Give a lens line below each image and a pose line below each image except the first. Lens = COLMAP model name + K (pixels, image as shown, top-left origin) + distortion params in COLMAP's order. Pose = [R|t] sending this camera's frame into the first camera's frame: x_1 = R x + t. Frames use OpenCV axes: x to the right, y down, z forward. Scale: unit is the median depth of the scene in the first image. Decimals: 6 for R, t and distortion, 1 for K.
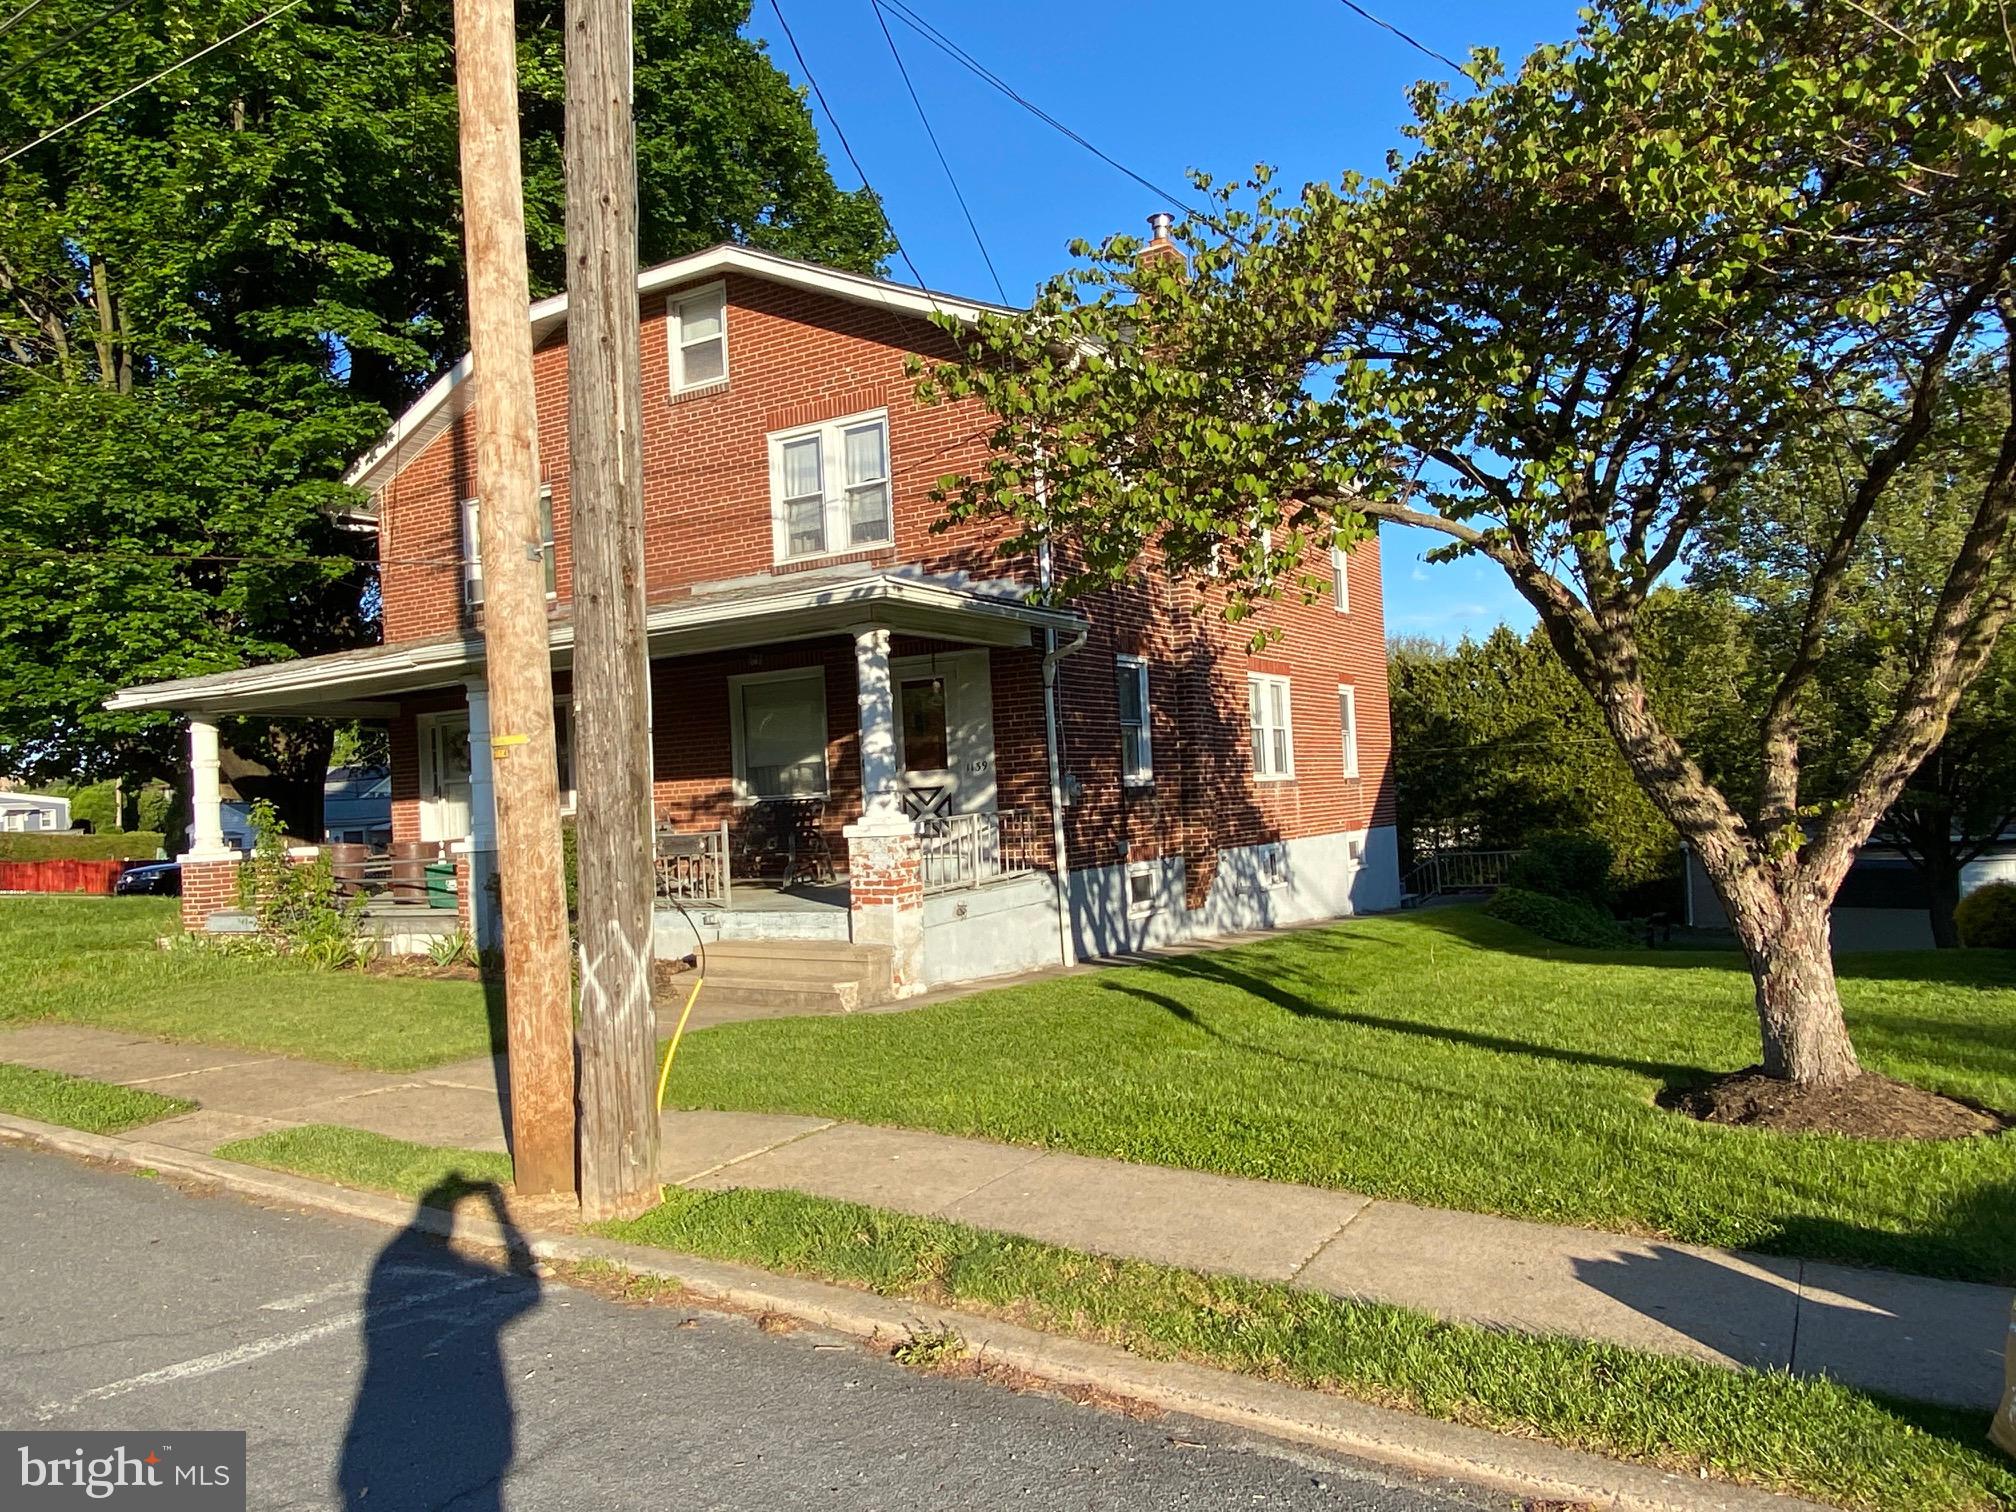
lens RADIAL K [[1414.6, 0, 1008.0], [0, 1414.6, 756.0], [0, 0, 1]] dist [0.075988, -0.095699]
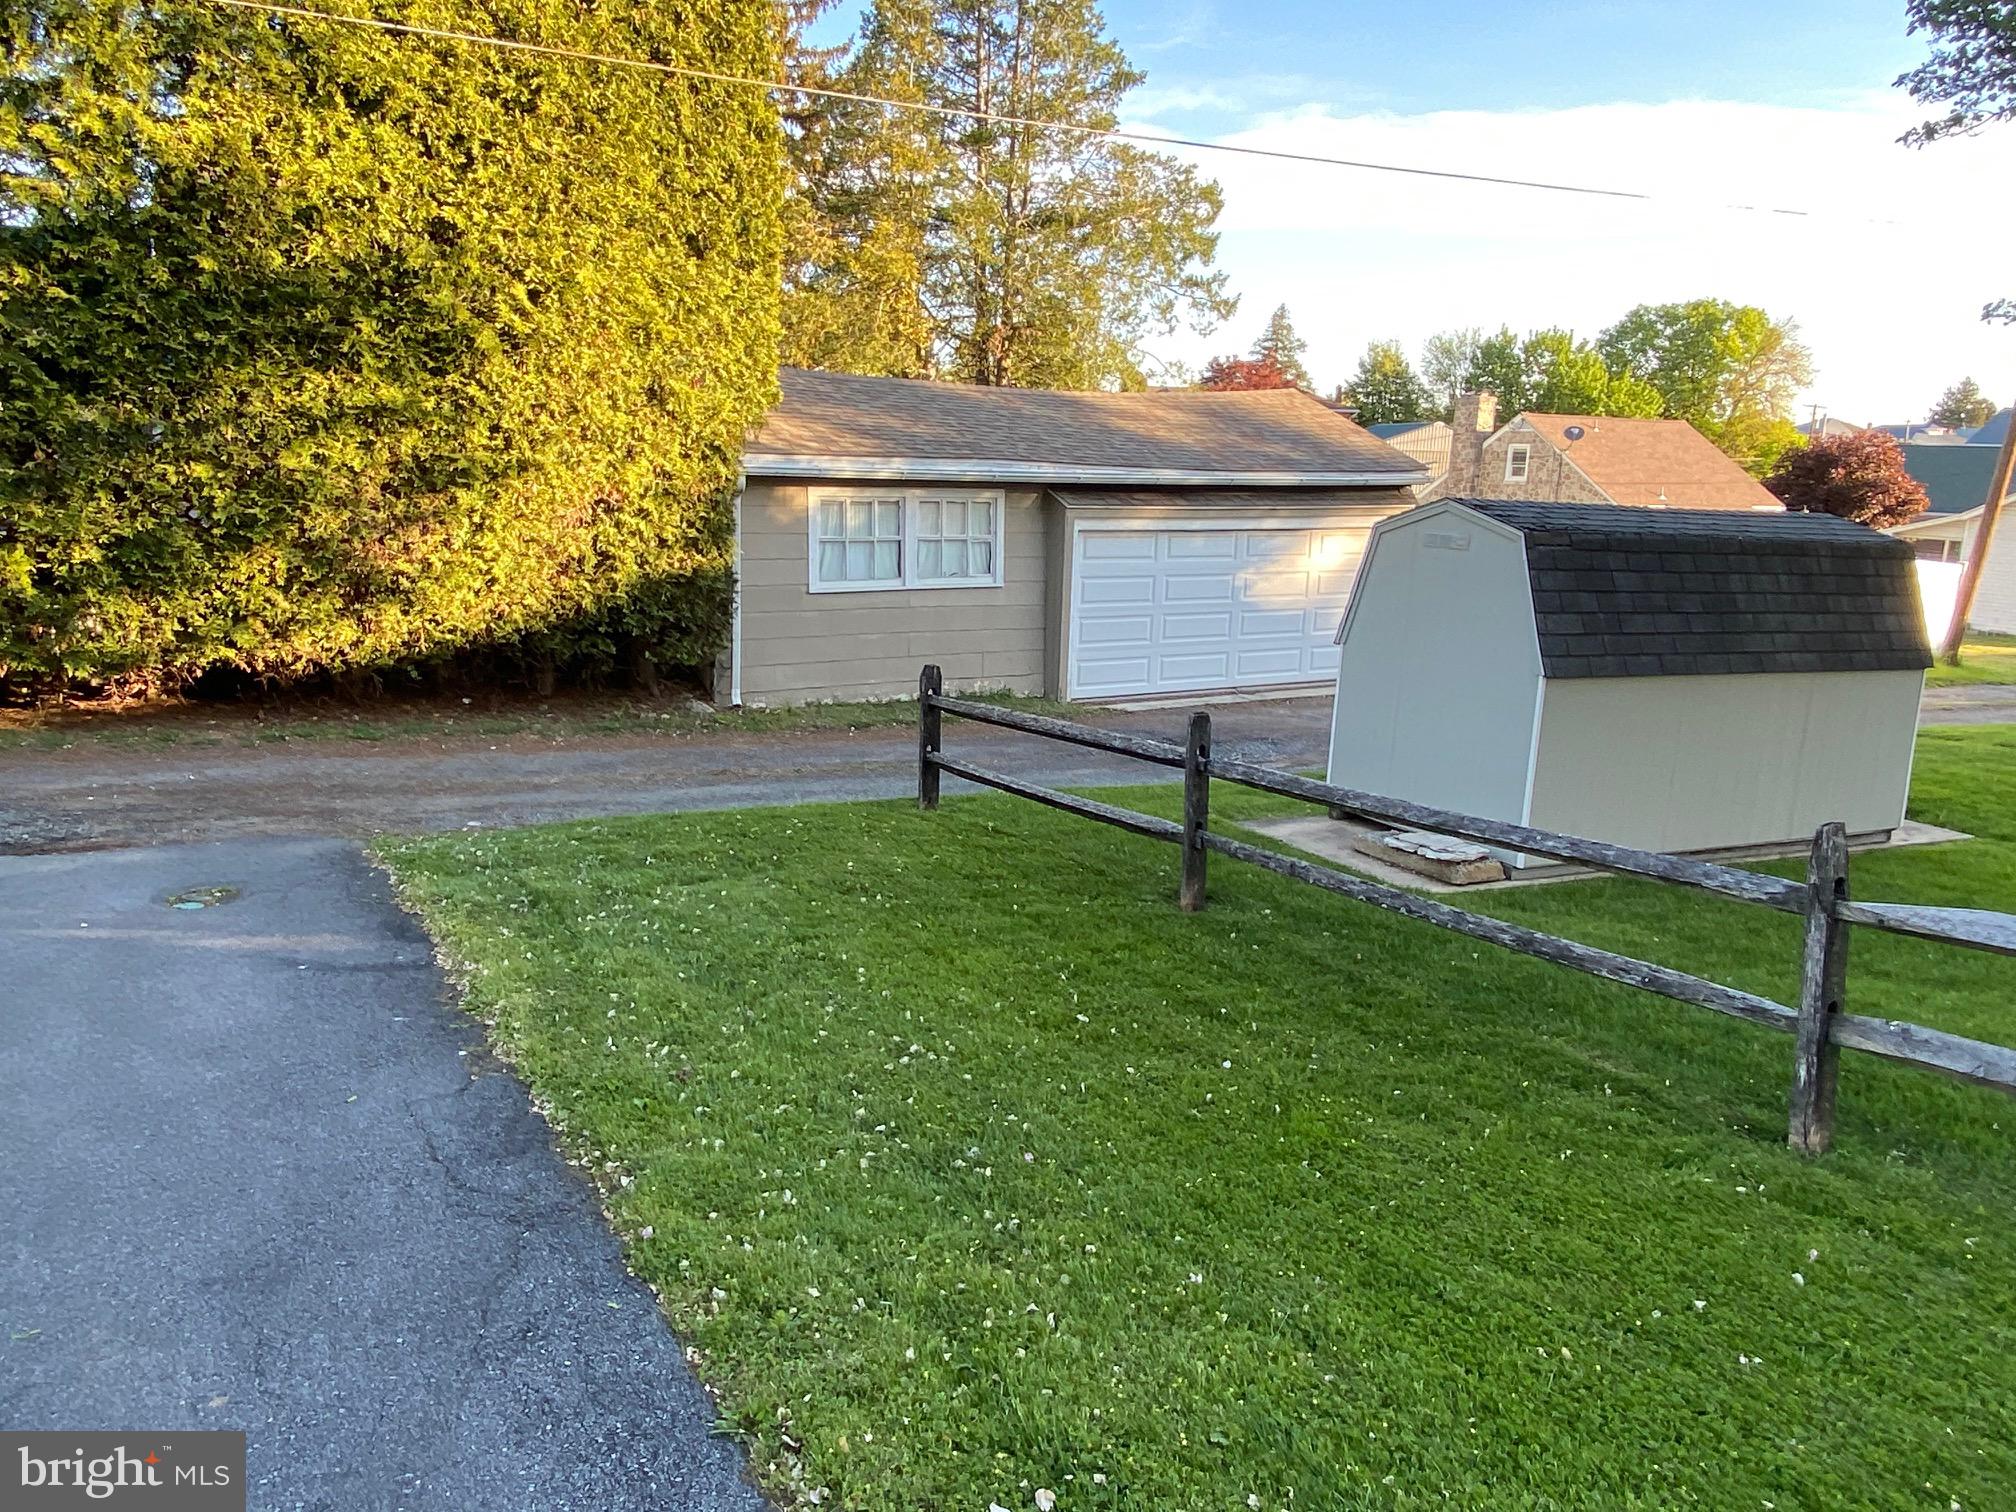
lens RADIAL K [[1414.6, 0, 1008.0], [0, 1414.6, 756.0], [0, 0, 1]] dist [0.075988, -0.095699]
pose [[0.497660, -0.115412, 0.859660, 0.569260], [-0.076339, 0.981434, 0.175954, 0.174369], [-0.864007, -0.153190, 0.479610, 2.062979]]
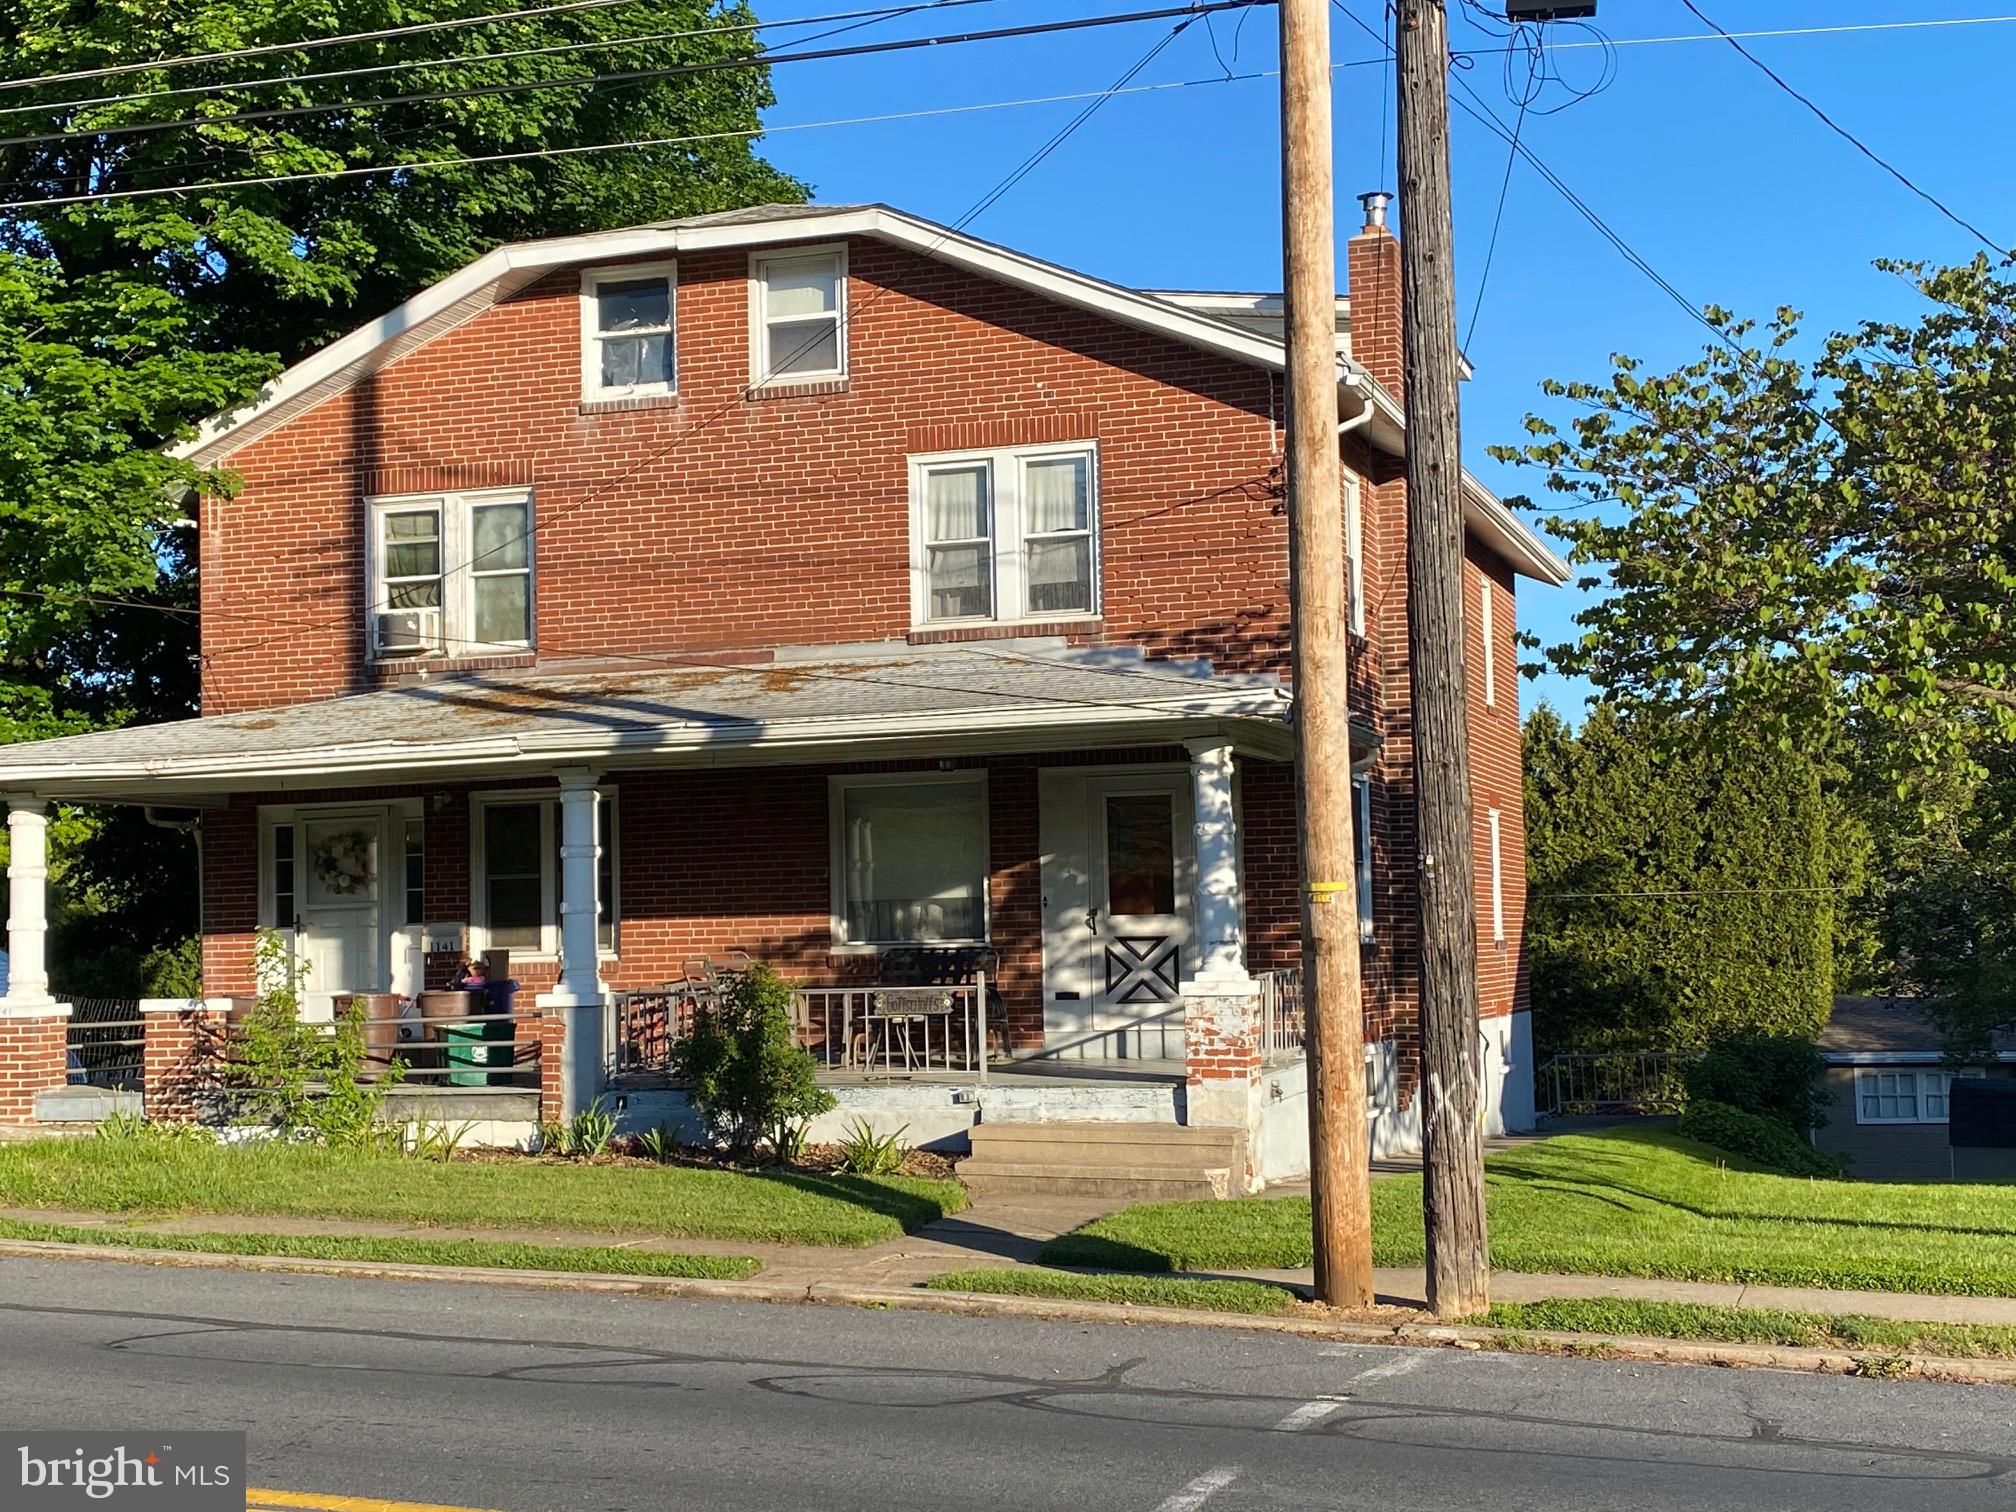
lens RADIAL K [[2666.4, 0, 1012.6], [0, 2666.4, 719.8], [0, 0, 1]] dist [0.205462, -0.740002]
pose [[0.976272, 0.047379, 0.211302, -0.406327], [-0.034322, 0.997292, -0.065038, 0.001649], [-0.213811, 0.056242, 0.975255, -0.373770]]
